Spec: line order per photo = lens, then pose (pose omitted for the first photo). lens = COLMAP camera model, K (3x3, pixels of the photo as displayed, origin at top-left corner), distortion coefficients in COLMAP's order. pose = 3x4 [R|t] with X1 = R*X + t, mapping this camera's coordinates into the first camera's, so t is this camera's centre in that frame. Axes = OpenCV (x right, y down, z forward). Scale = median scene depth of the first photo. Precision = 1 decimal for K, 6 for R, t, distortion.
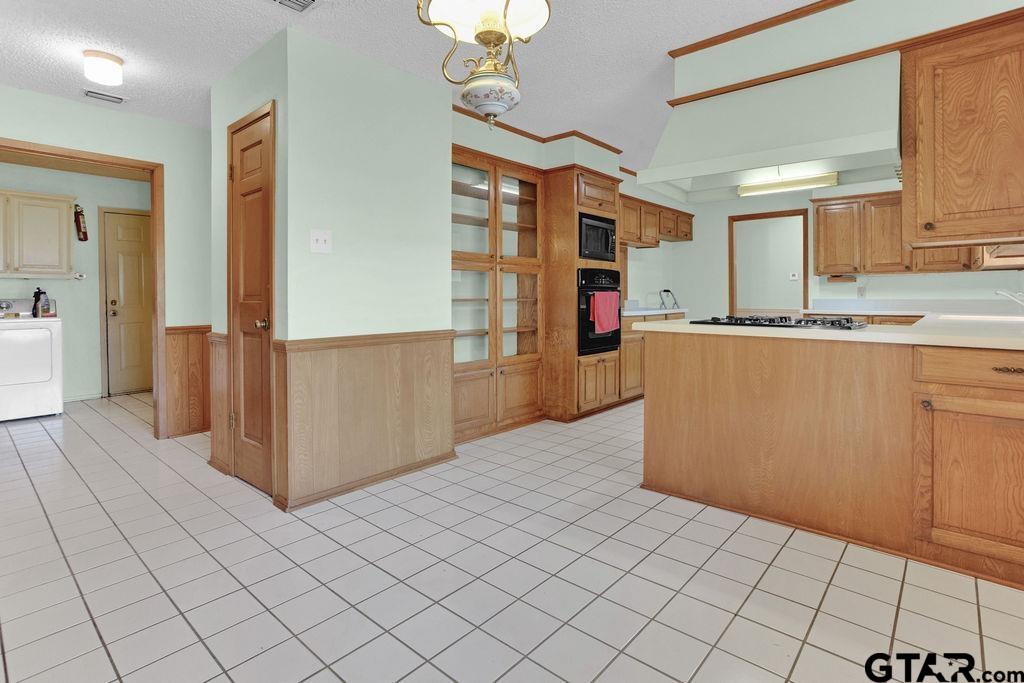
lens RADIAL K [[504.0, 0, 513.7], [0, 504.0, 300.5], [0, 0, 1]] dist [-0.035986, 0.019985]
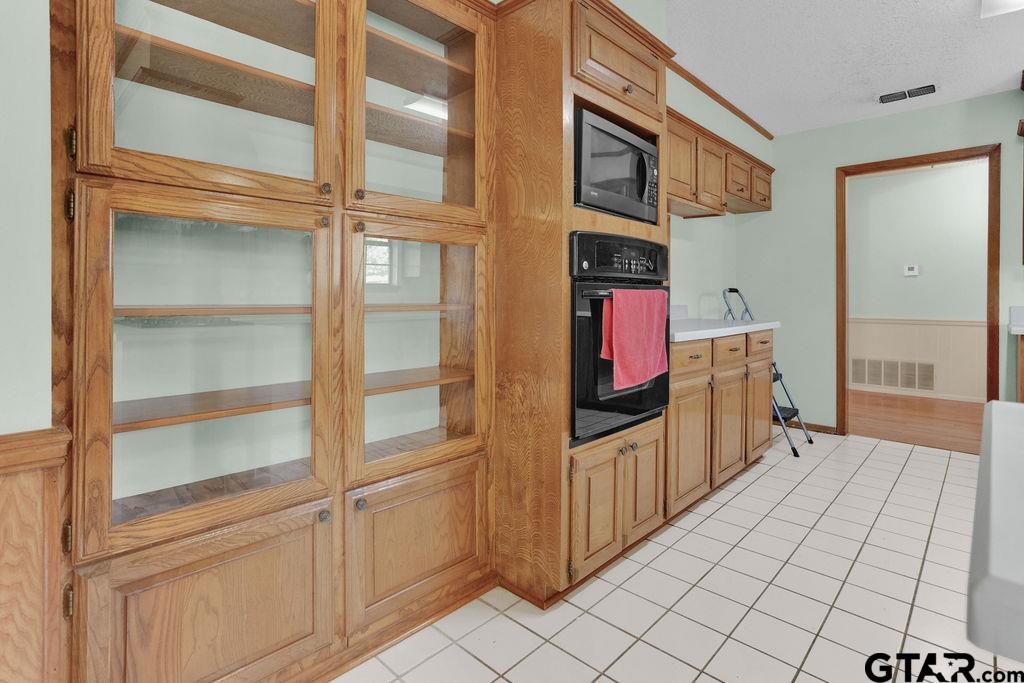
lens RADIAL K [[504.0, 0, 513.7], [0, 504.0, 300.5], [0, 0, 1]] dist [-0.035986, 0.019985]
pose [[0.999218, 0.005733, -0.039120, 0.094110], [-0.005778, 0.999983, -0.001029, -0.006930], [0.039113, 0.001255, 0.999234, 0.573652]]
